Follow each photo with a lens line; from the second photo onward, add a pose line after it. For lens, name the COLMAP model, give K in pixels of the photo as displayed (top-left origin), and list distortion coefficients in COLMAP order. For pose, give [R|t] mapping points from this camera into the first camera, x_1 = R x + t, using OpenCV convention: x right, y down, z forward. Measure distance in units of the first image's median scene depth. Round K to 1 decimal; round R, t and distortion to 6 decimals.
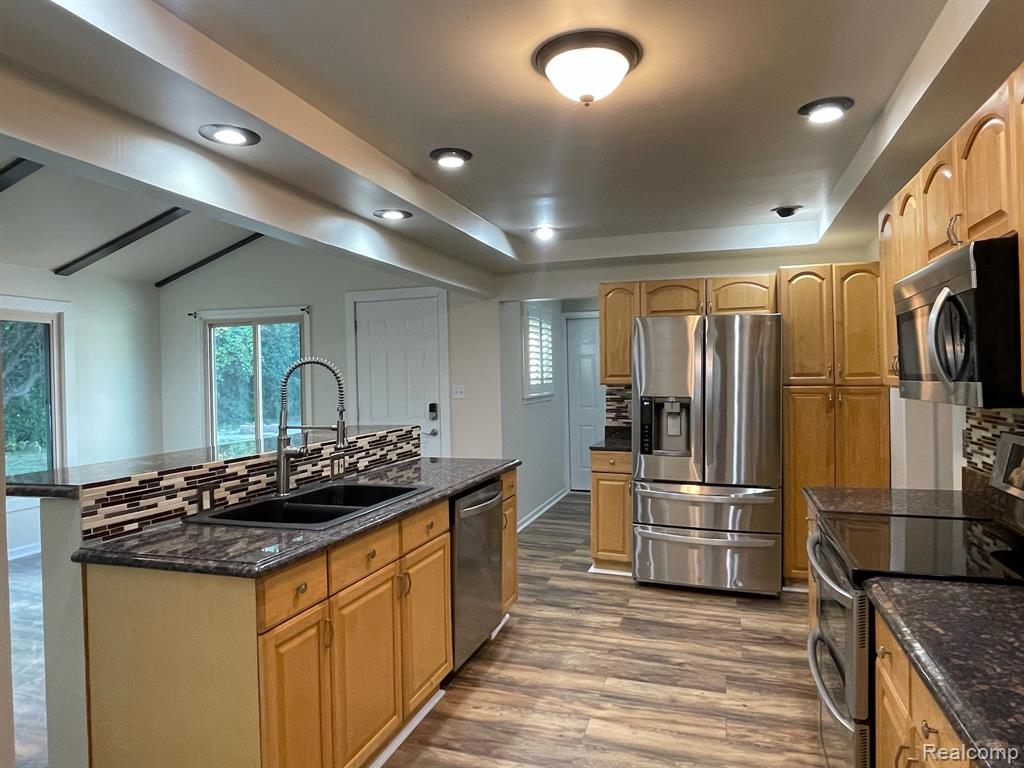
lens RADIAL K [[656.9, 0, 512.0], [0, 656.9, 384.0], [0, 0, 1]] dist [0.016571, -0.032751]
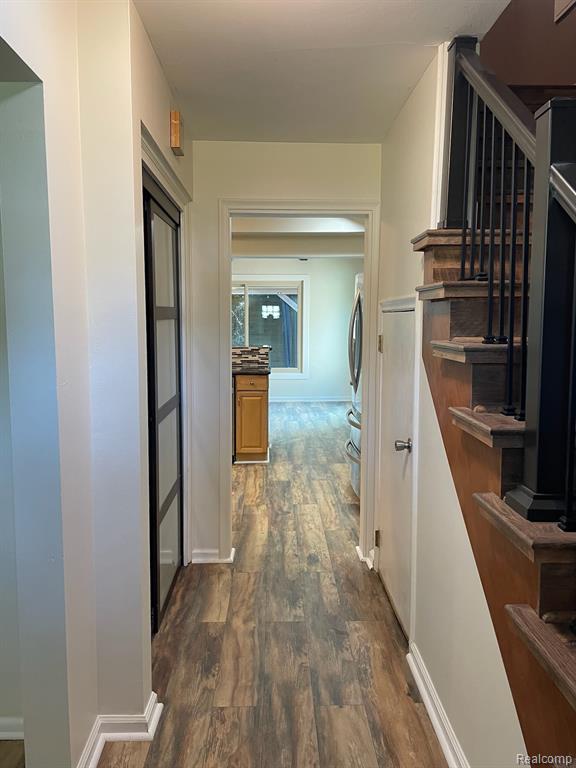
lens RADIAL K [[619.9, 0, 301.1], [0, 619.9, 380.8], [0, 0, 1]] dist [0.102138, -0.153348]
pose [[0.341603, 0.119044, -0.932275, 1.674966], [-0.023265, 0.992713, 0.118237, -0.053292], [0.939556, -0.018701, 0.341883, 0.598410]]
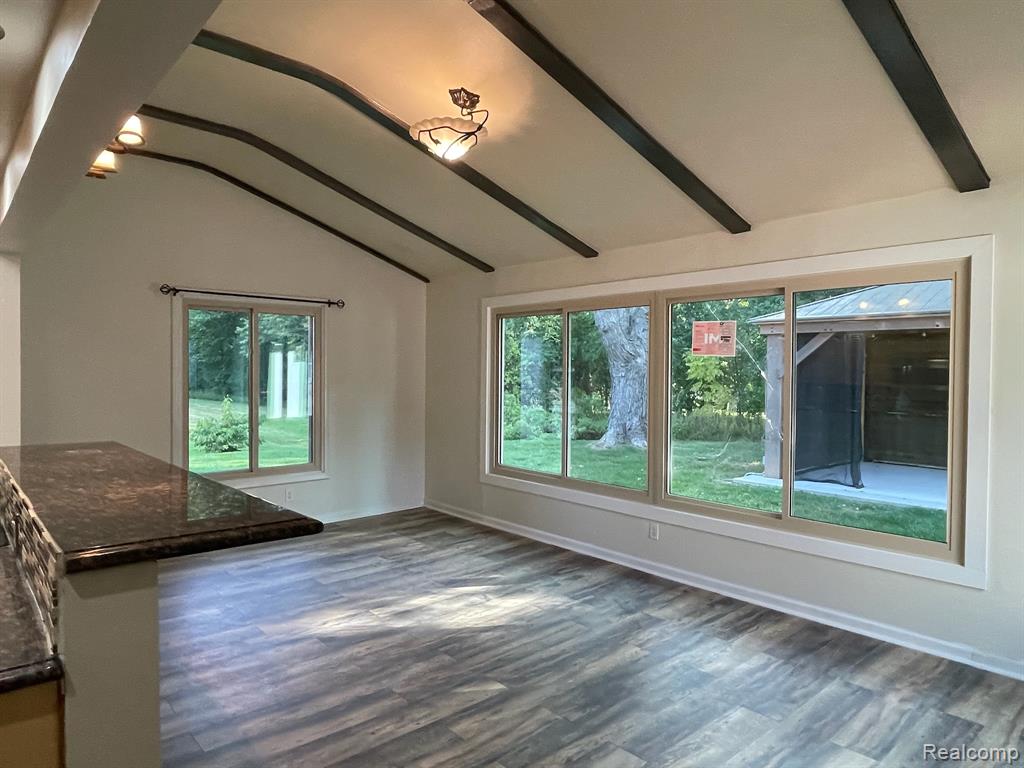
lens RADIAL K [[656.9, 0, 512.0], [0, 656.9, 384.0], [0, 0, 1]] dist [0.016571, -0.032751]
pose [[-0.506477, 0.036980, -0.861460, 0.006409], [-0.003939, 0.998970, 0.045199, -0.035291], [0.862244, 0.026286, -0.505810, 1.546973]]
